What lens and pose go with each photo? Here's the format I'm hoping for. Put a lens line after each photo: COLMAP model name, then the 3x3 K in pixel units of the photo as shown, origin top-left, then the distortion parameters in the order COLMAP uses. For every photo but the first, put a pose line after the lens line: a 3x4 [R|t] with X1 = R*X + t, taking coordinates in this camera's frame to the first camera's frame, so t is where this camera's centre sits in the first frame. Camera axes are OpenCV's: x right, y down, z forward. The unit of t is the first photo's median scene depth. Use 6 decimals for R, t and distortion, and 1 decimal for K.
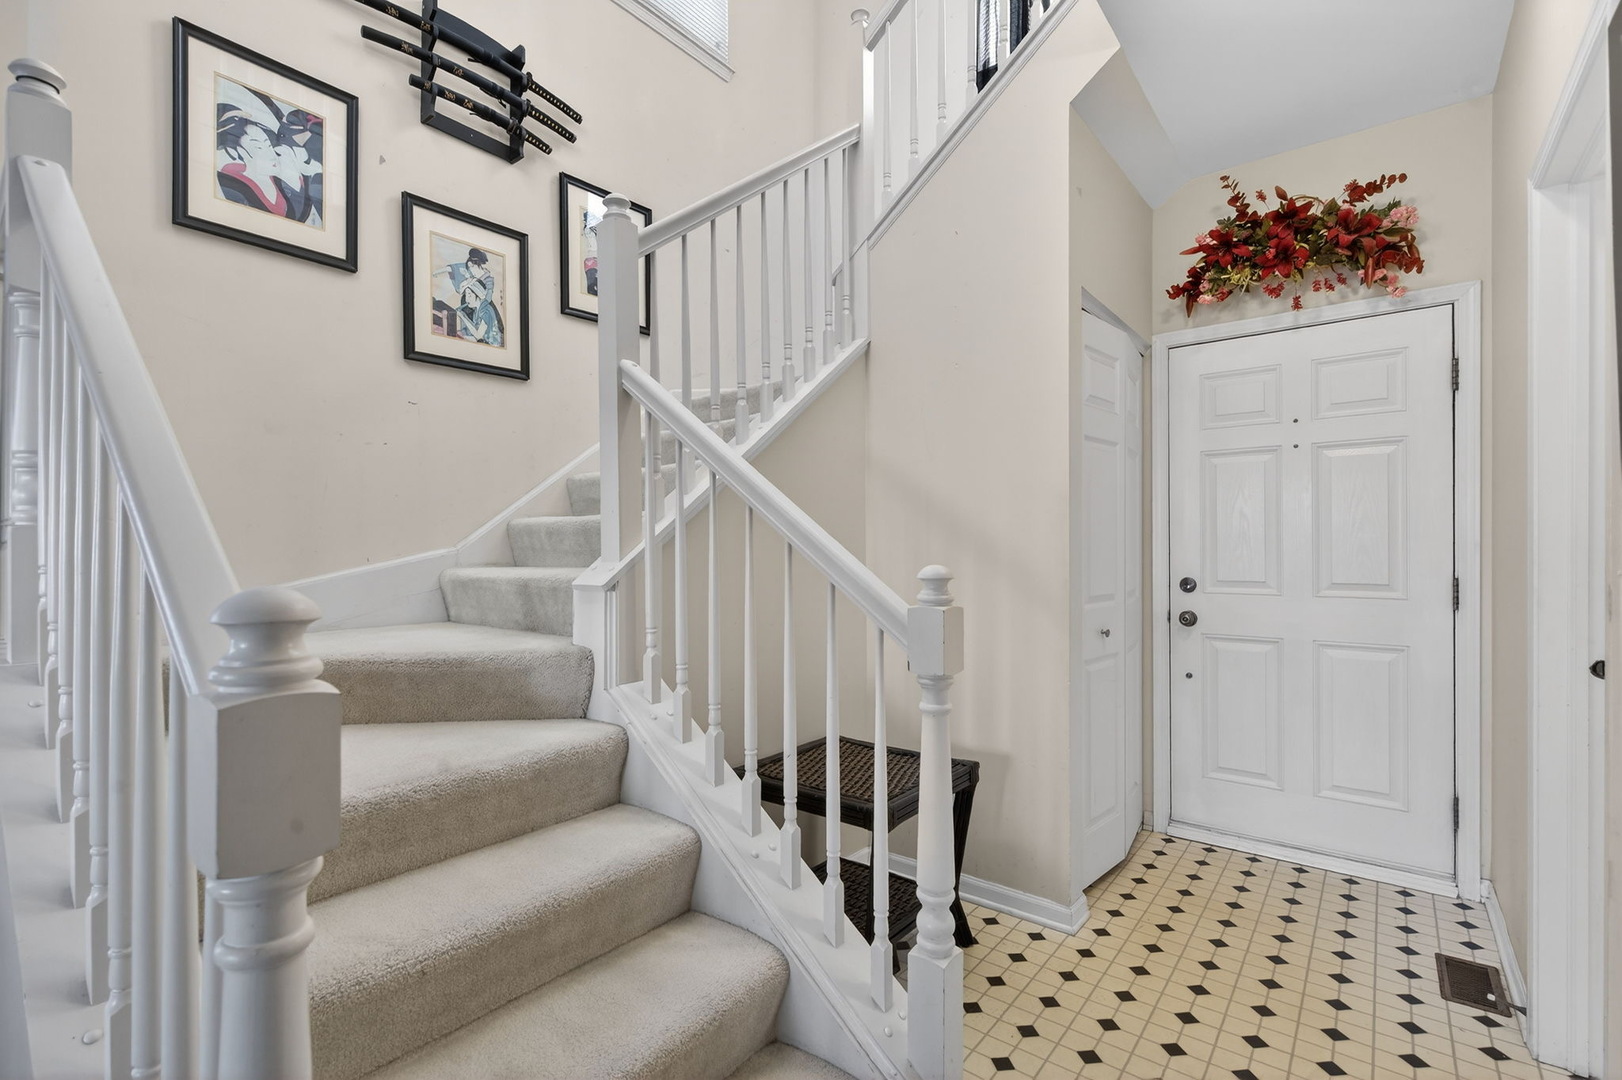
lens RADIAL K [[729.0, 0, 805.9], [0, 729.0, 548.2], [0, 0, 1]] dist [0.001619, 0.000014]
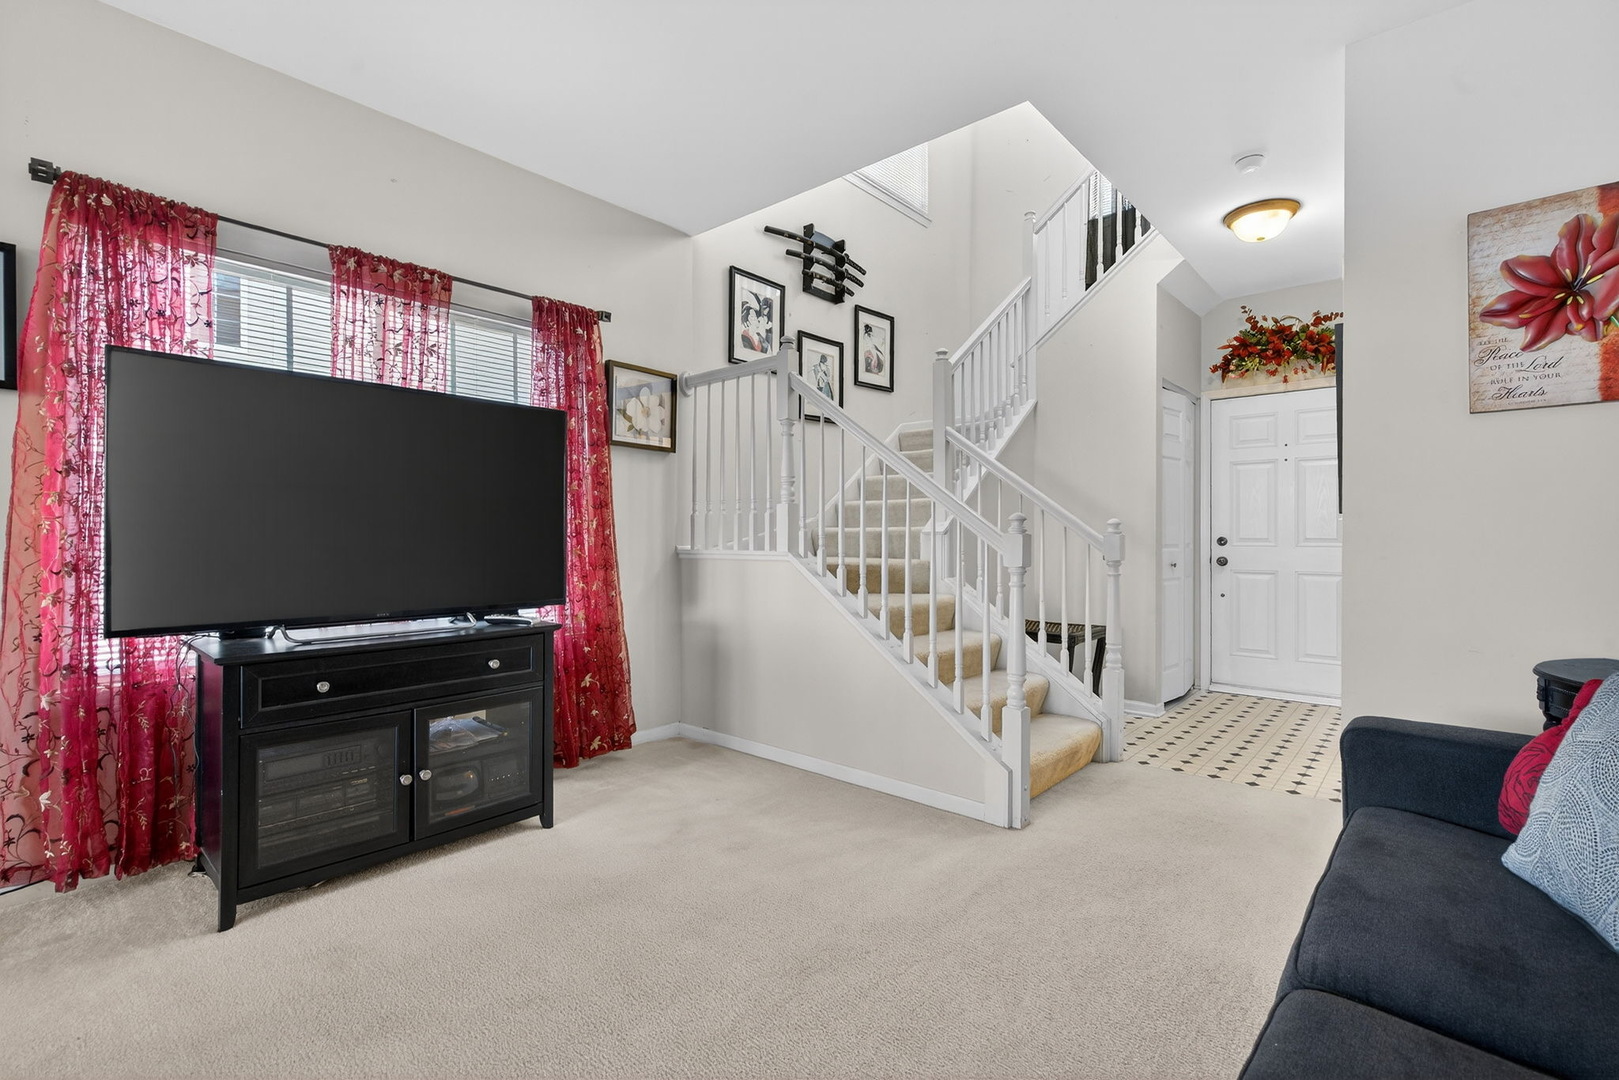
lens RADIAL K [[729.2, 0, 805.6], [0, 729.2, 538.6], [0, 0, 1]] dist [0.000932, -0.000179]
pose [[0.998811, 0.001630, -0.048725, -0.397263], [-0.001425, 0.999990, 0.004243, 0.043097], [0.048731, -0.004168, 0.998803, -0.816577]]
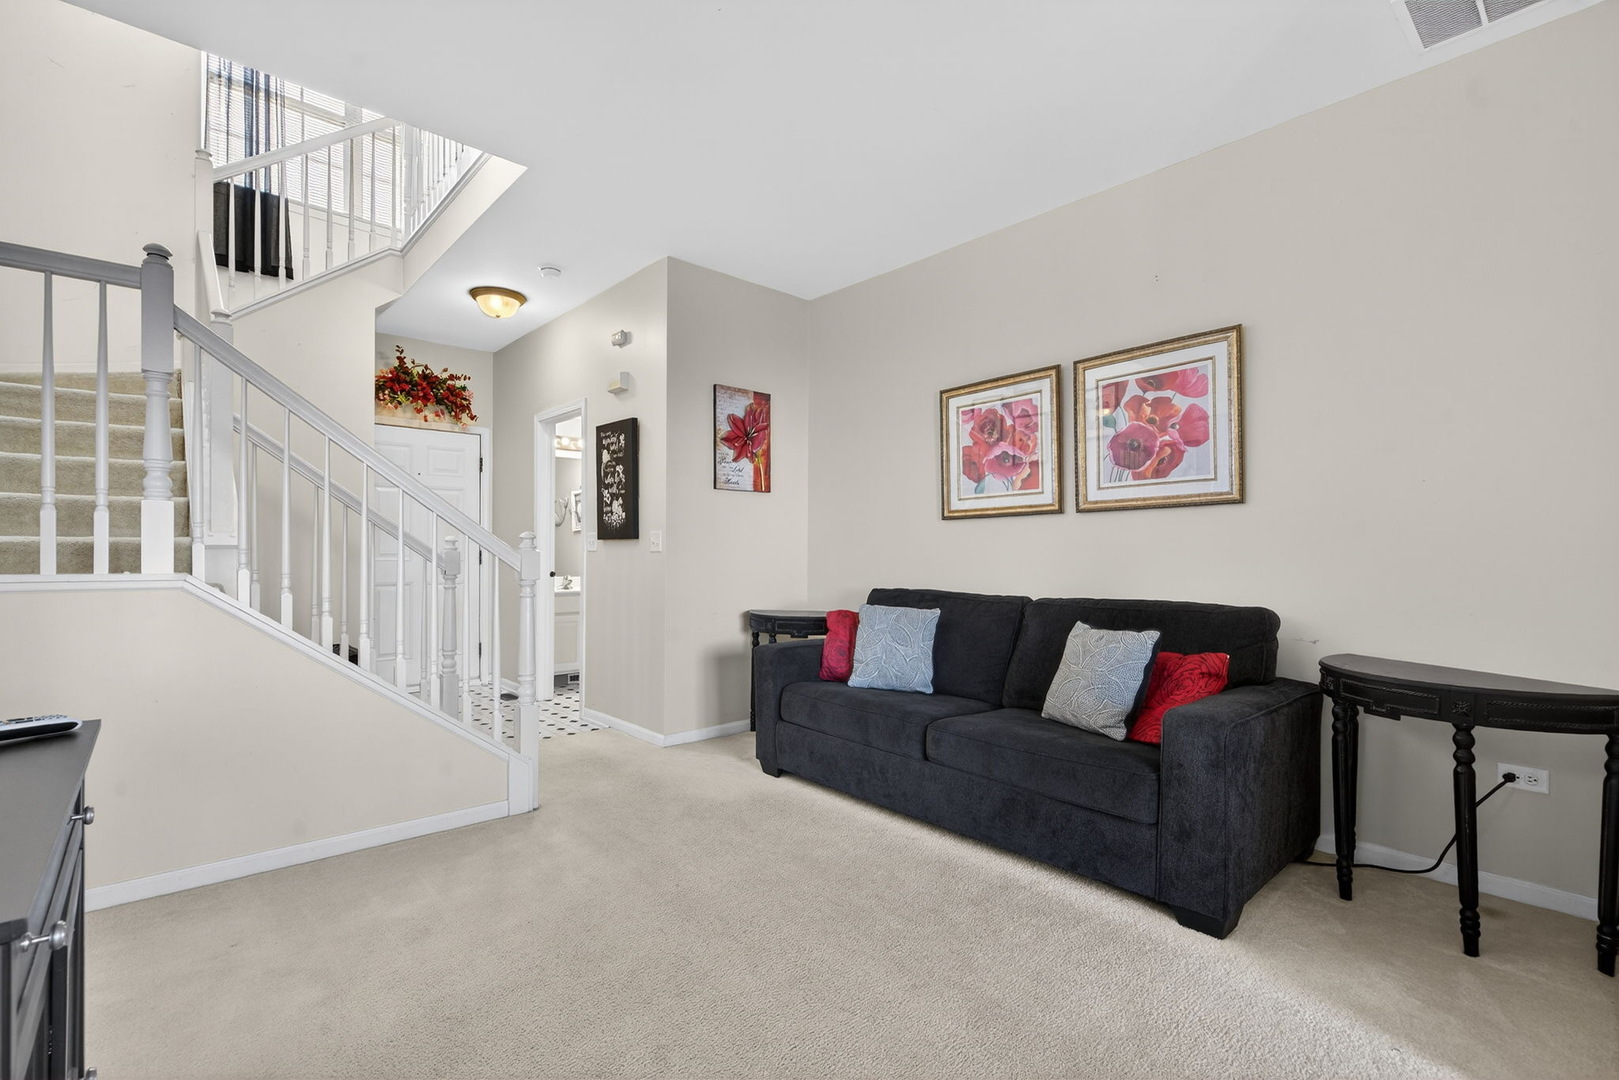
lens RADIAL K [[736.8, 0, 806.7], [0, 736.8, 555.8], [0, 0, 1]] dist [0.000122, -0.000663]
pose [[0.159773, -0.000543, 0.987154, -1.222865], [-0.005705, 0.999983, 0.001474, 0.045098], [-0.987137, -0.005867, 0.159767, -0.408075]]
